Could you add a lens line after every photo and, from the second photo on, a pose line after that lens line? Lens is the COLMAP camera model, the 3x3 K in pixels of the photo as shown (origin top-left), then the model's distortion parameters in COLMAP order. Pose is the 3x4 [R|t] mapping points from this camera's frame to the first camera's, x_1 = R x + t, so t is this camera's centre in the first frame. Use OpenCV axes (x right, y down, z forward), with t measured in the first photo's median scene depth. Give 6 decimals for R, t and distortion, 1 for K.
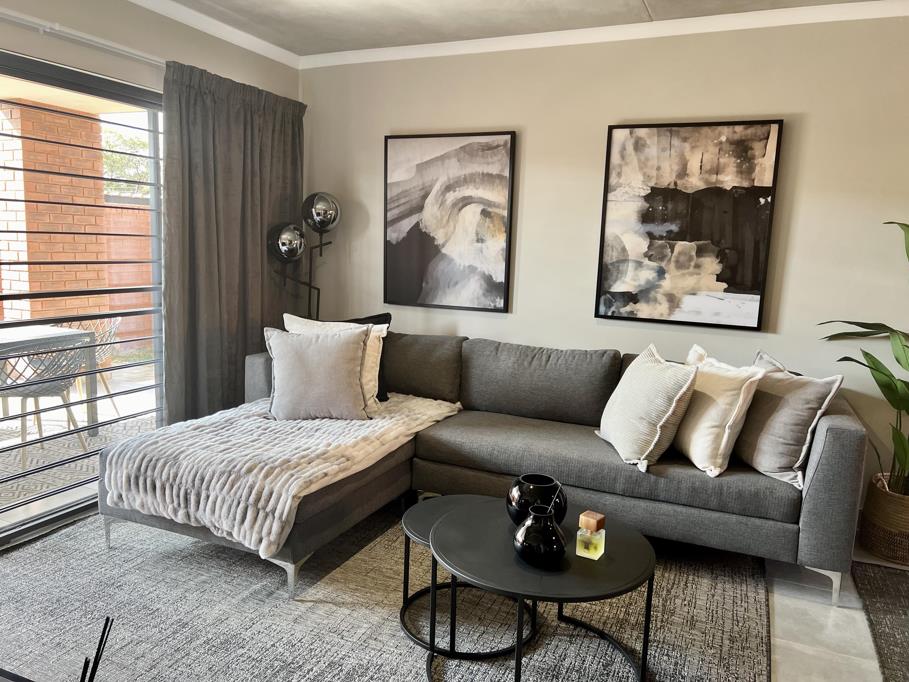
lens RADIAL K [[679.8, 0, 450.8], [0, 679.8, 340.6], [0, 0, 1]] dist [0.040587, -0.026443]
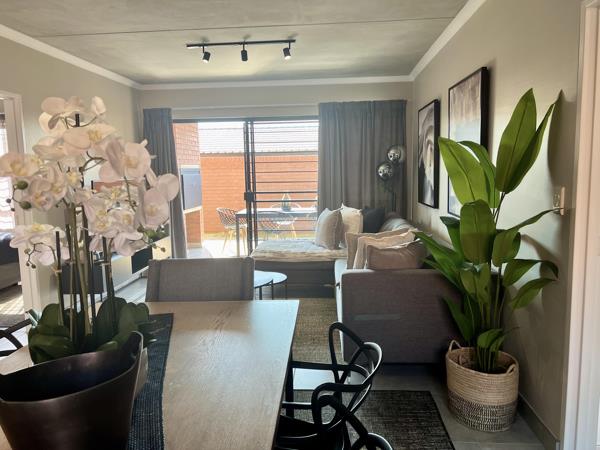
lens RADIAL K [[448.7, 0, 300.6], [0, 448.7, 228.1], [0, 0, 1]] dist [0.040587, -0.026443]
pose [[0.353907, 0.080150, -0.931840, 1.106721], [-0.098261, 0.993994, 0.048177, -0.015265], [0.930105, 0.074514, 0.359657, 0.342673]]
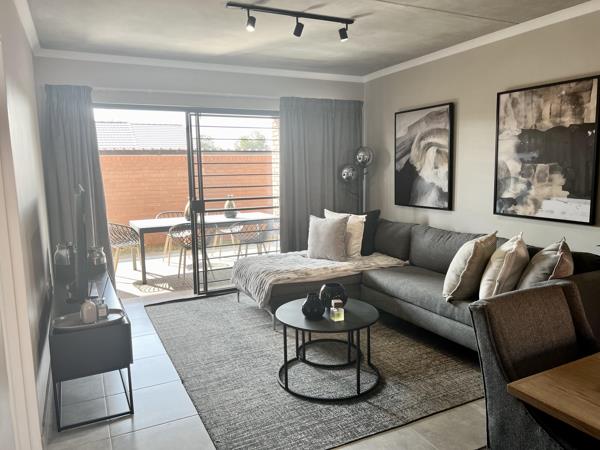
lens RADIAL K [[448.7, 0, 293.9], [0, 448.7, 222.1], [0, 0, 1]] dist [0.040587, -0.026443]
pose [[0.764646, 0.032807, -0.643615, 0.560257], [-0.048353, 0.998809, -0.006533, 0.013870], [0.642634, 0.036116, 0.765322, -0.094537]]
